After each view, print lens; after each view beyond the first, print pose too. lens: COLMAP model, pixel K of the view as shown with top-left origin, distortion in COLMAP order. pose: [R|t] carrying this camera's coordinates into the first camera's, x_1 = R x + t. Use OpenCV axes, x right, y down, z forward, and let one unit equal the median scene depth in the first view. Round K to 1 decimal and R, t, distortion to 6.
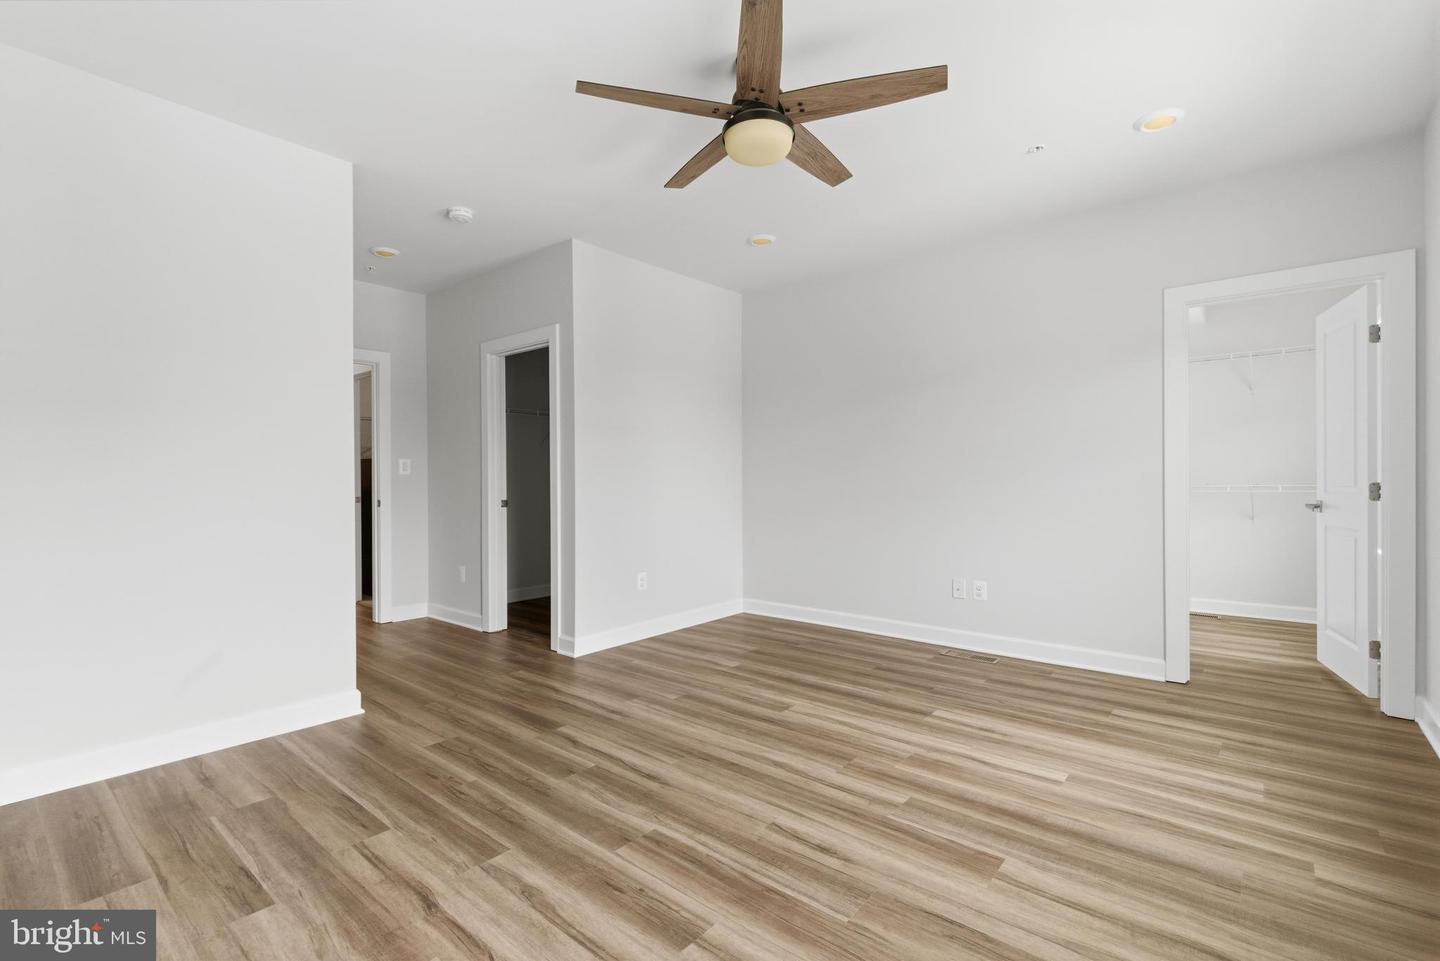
lens RADIAL K [[654.2, 0, 719.3], [0, 654.2, 479.3], [0, 0, 1]] dist [0.000600, -0.000713]
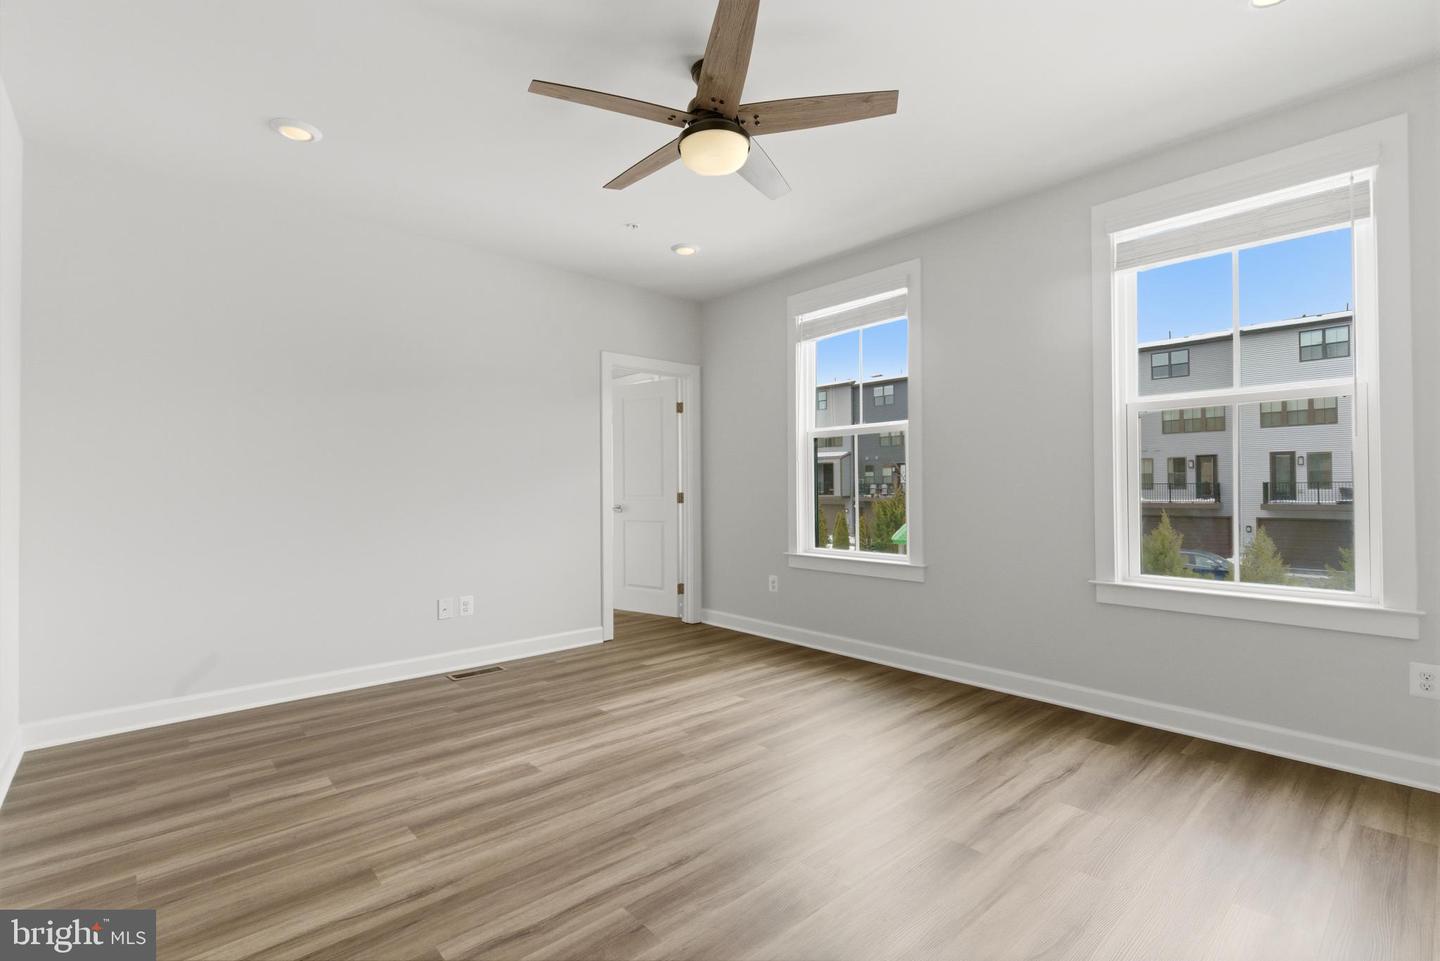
lens RADIAL K [[654.2, 0, 716.8], [0, 654.2, 481.6], [0, 0, 1]] dist [0.000600, -0.000713]
pose [[0.138192, 0.012840, 0.990322, -0.759421], [0.008688, 0.999862, -0.014176, 0.001399], [-0.990367, 0.010563, 0.138061, 0.710908]]
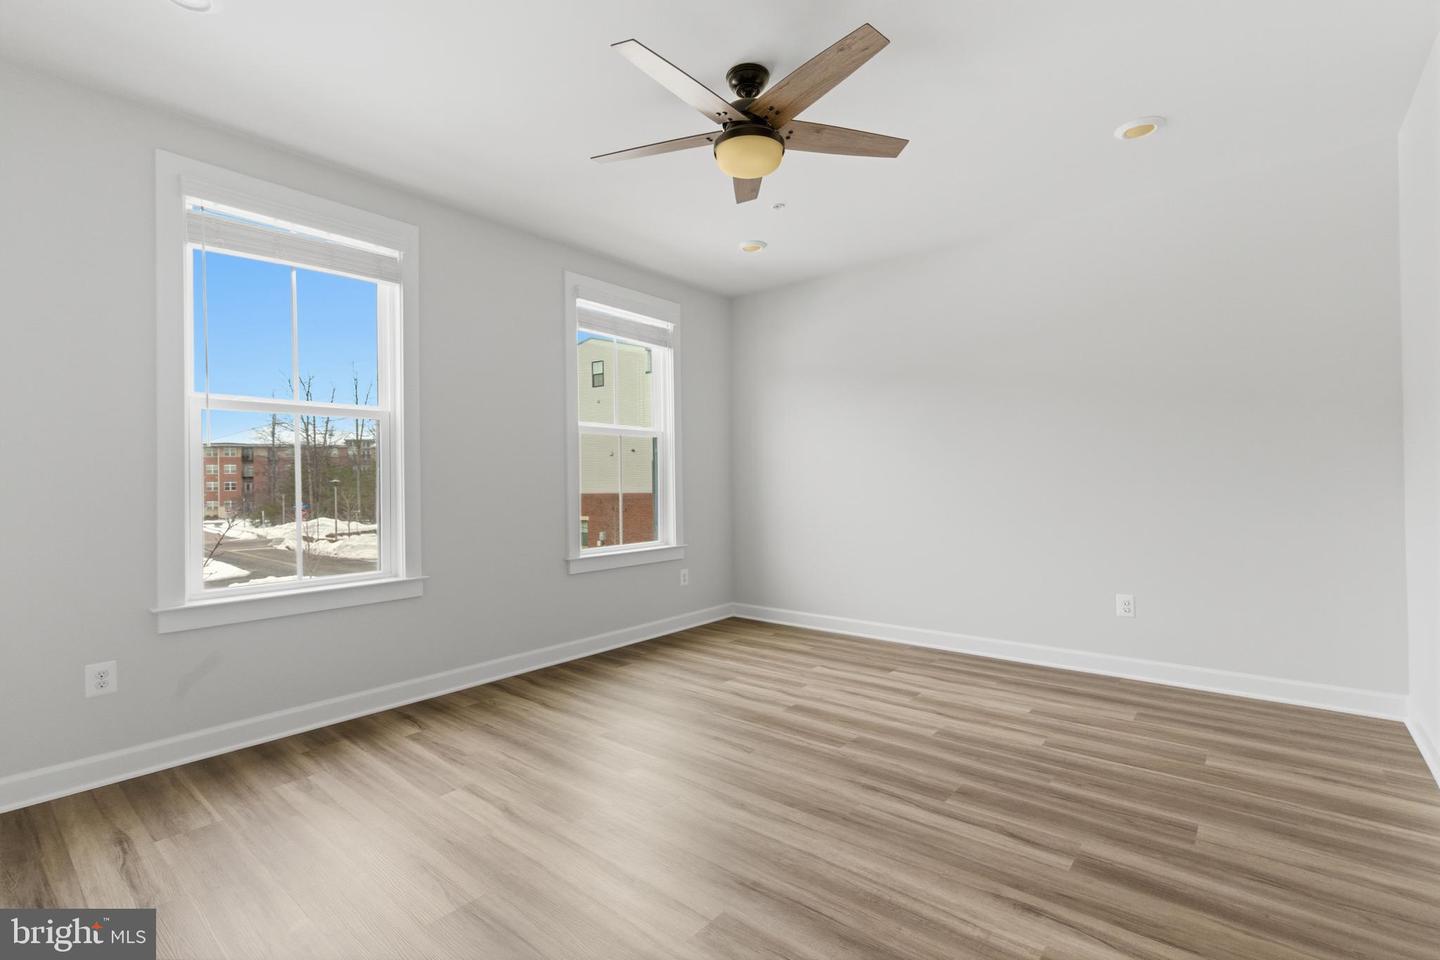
lens RADIAL K [[654.2, 0, 718.1], [0, 654.2, 481.1], [0, 0, 1]] dist [0.000600, -0.000713]
pose [[-0.999774, 0.020058, -0.007044, 0.103654], [0.020051, 0.999798, 0.000997, -0.005415], [0.007062, 0.000855, -0.999975, 1.668610]]
